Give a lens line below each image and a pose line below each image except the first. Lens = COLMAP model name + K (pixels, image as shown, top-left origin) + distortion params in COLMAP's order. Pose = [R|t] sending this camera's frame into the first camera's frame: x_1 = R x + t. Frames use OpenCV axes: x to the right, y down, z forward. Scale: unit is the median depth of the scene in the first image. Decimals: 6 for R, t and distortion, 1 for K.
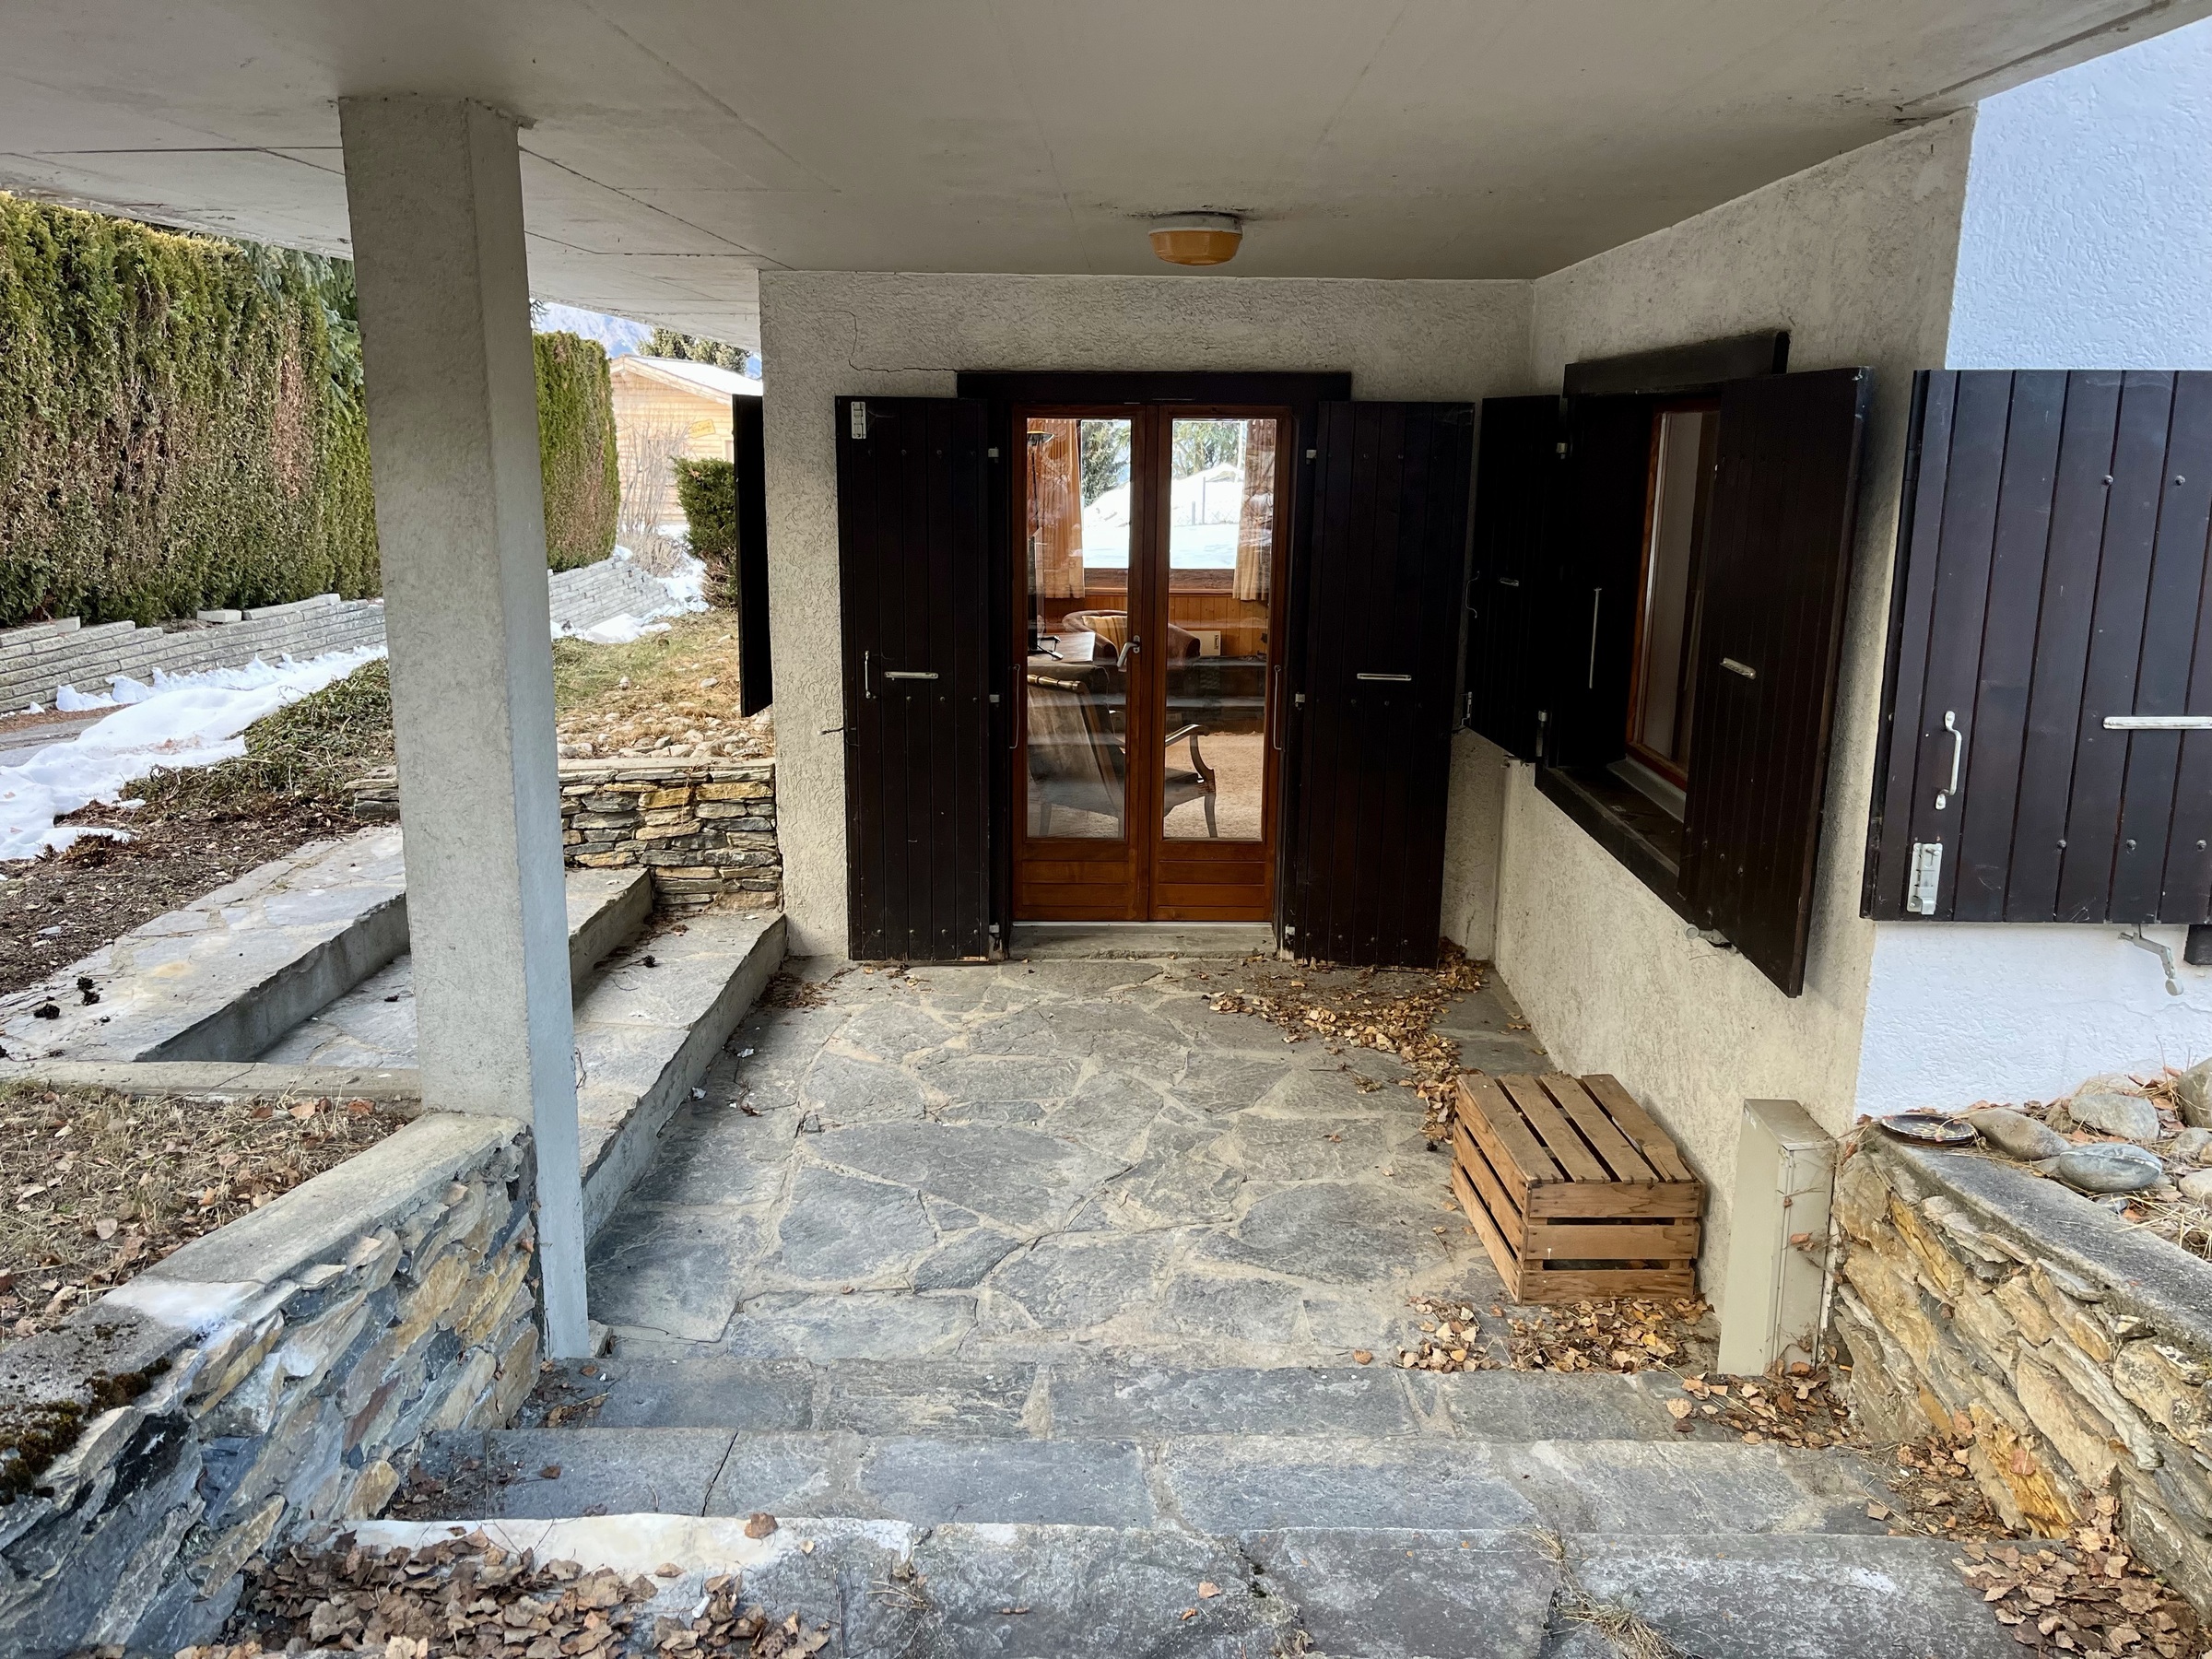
lens RADIAL K [[1678.2, 0, 1106.0], [0, 1678.2, 829.5], [0, 0, 1]] dist [0.065478, -0.087593]
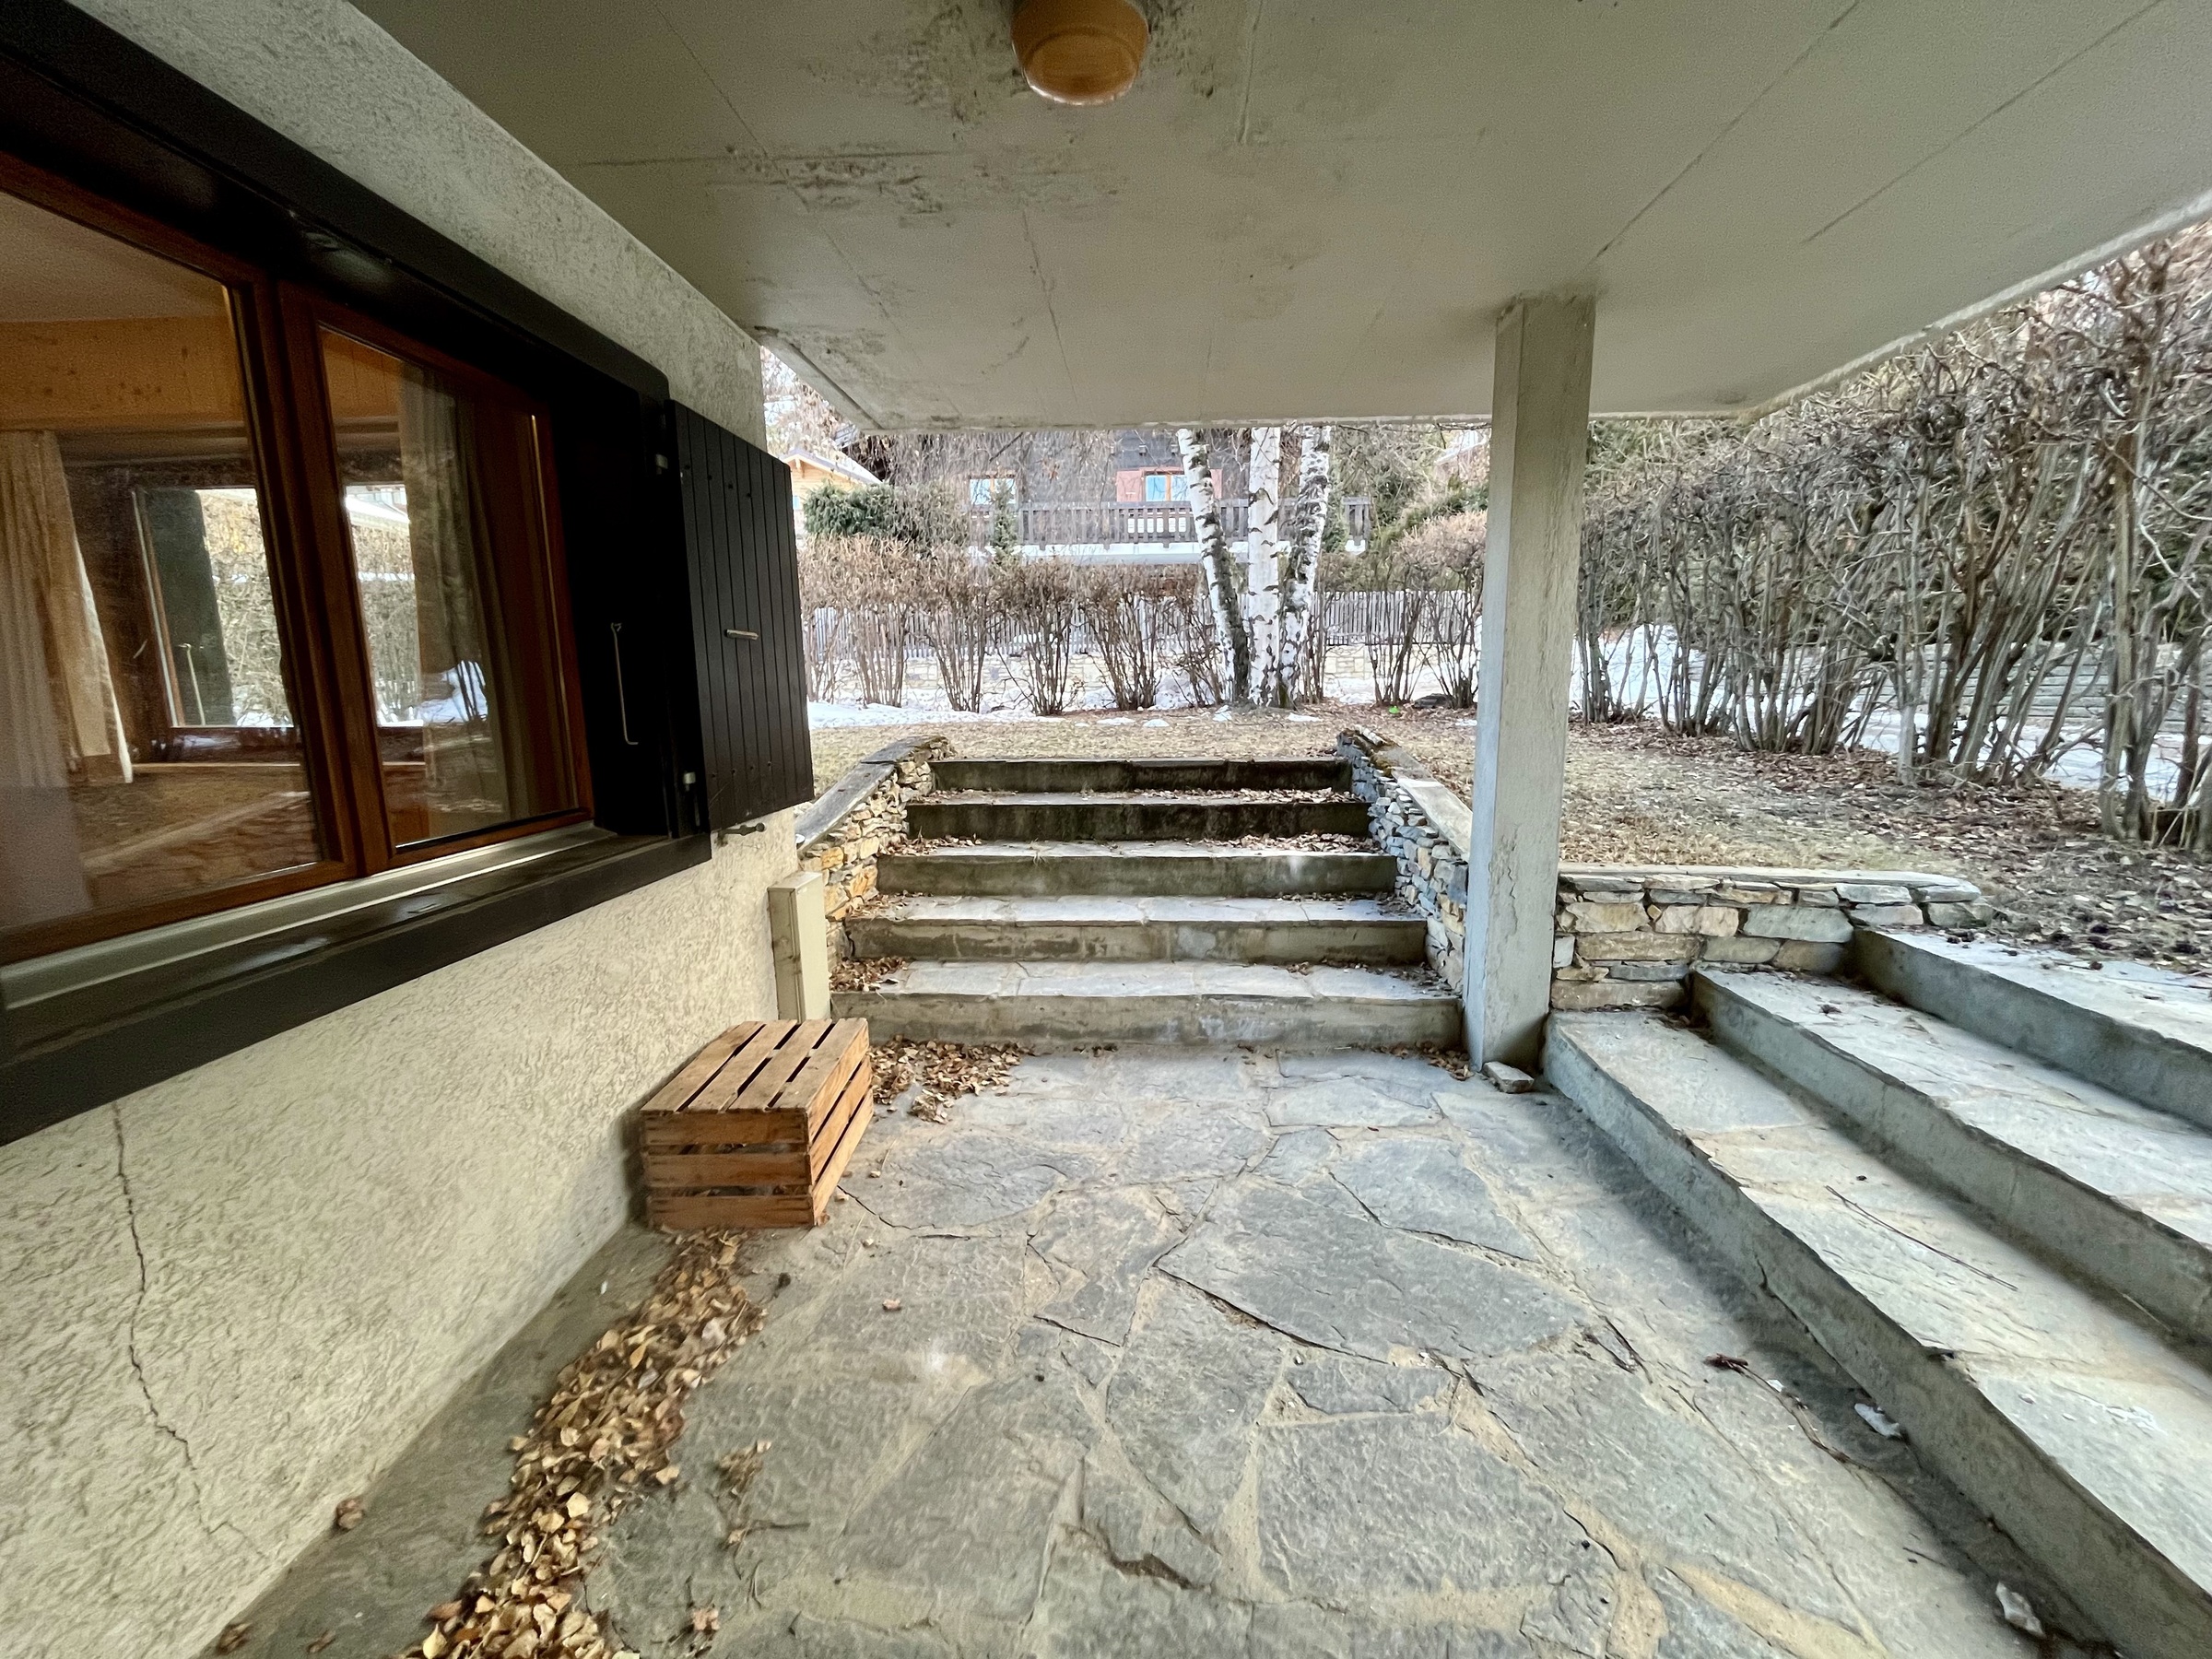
lens RADIAL K [[899.0, 0, 1111.9], [0, 899.0, 827.5], [0, 0, 1]] dist [-0.001880, -0.000475]
pose [[-0.999585, -0.005541, 0.028252, 0.025354], [0.005785, 0.922629, 0.385645, -0.178850], [-0.028203, 0.385649, -0.922215, 1.342831]]
